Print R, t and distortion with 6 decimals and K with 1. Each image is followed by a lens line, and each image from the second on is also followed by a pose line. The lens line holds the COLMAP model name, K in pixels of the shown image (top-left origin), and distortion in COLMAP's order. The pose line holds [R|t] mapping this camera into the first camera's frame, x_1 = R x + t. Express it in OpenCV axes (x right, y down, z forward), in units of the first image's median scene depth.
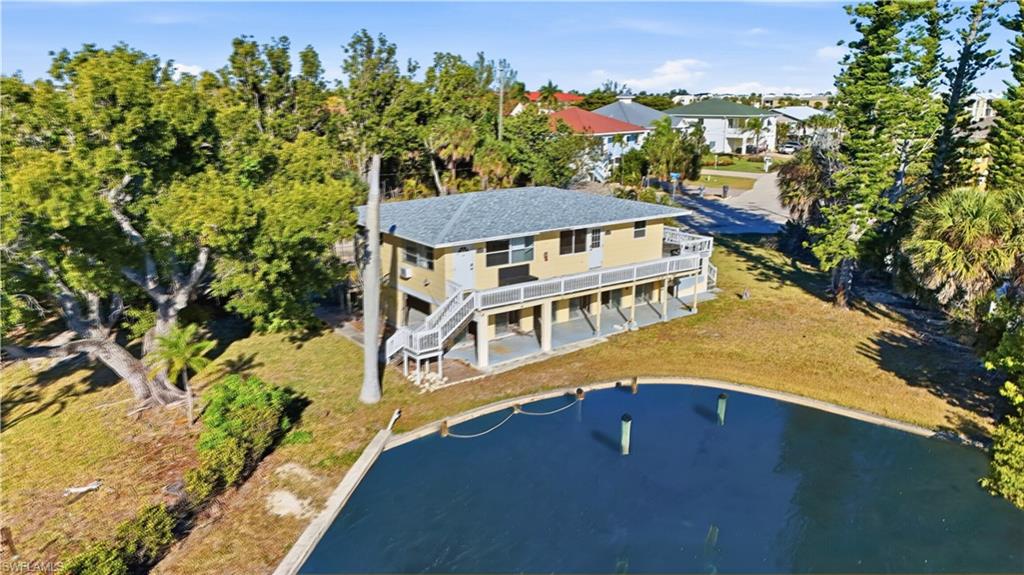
lens RADIAL K [[744.6, 0, 512.0], [0, 744.6, 287.5], [0, 0, 1]] dist [0.065590, -0.050924]
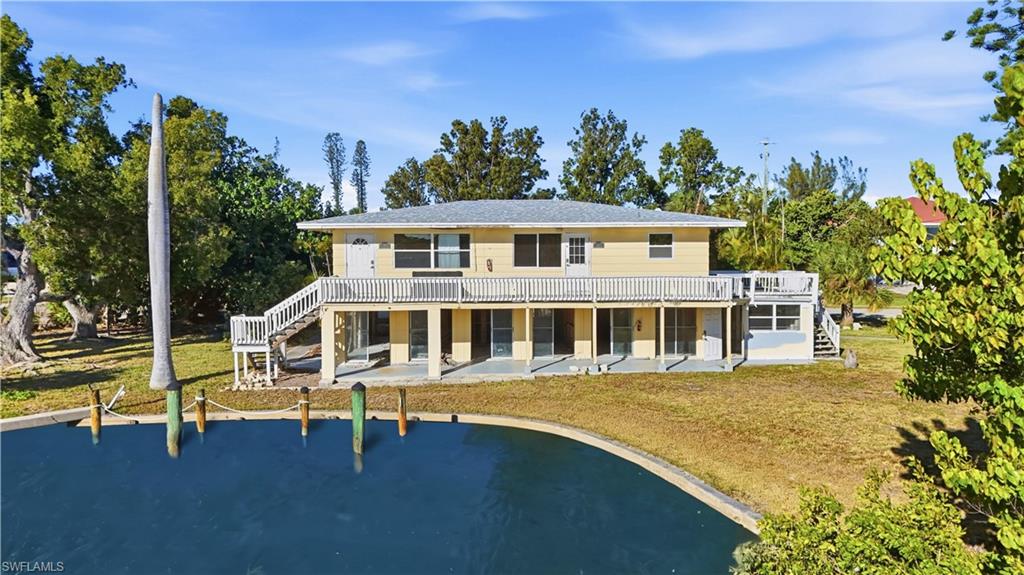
lens RADIAL K [[744.6, 0, 512.0], [0, 744.6, 287.5], [0, 0, 1]] dist [0.065590, -0.050924]
pose [[0.832503, 0.017959, -0.553729, 0.494989], [-0.129672, 0.978029, -0.163234, 0.103862], [0.538632, 0.207696, 0.816541, 0.396406]]
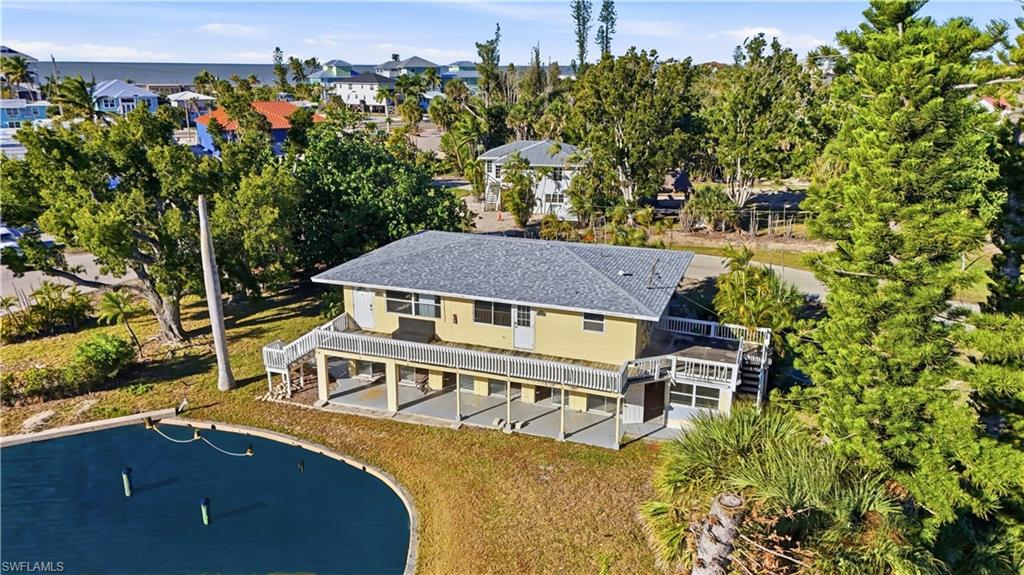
lens RADIAL K [[744.6, 0, 512.0], [0, 744.6, 287.5], [0, 0, 1]] dist [0.065590, -0.050924]
pose [[0.554682, 0.237385, -0.797481, 0.828907], [-0.207718, 0.967599, 0.143547, -0.231134], [0.805718, 0.086028, 0.586019, 0.513718]]
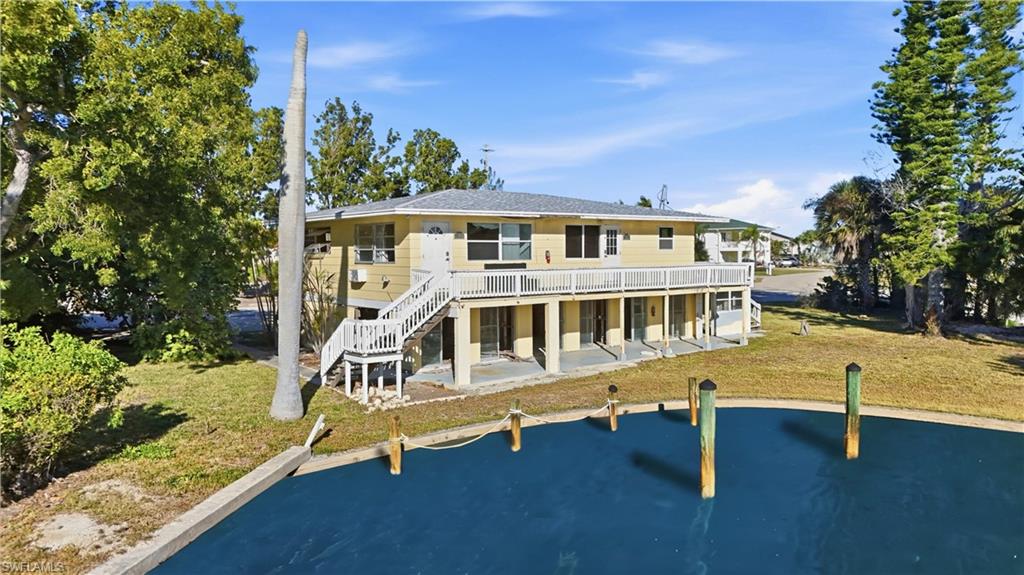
lens RADIAL K [[748.6, 0, 512.0], [0, 748.6, 287.5], [0, 0, 1]] dist [0.063192, -0.060080]
pose [[0.999762, -0.010074, 0.019341, -0.005425], [0.013722, 0.979922, -0.198907, 0.139350], [-0.016949, 0.199125, 0.979828, 0.272905]]
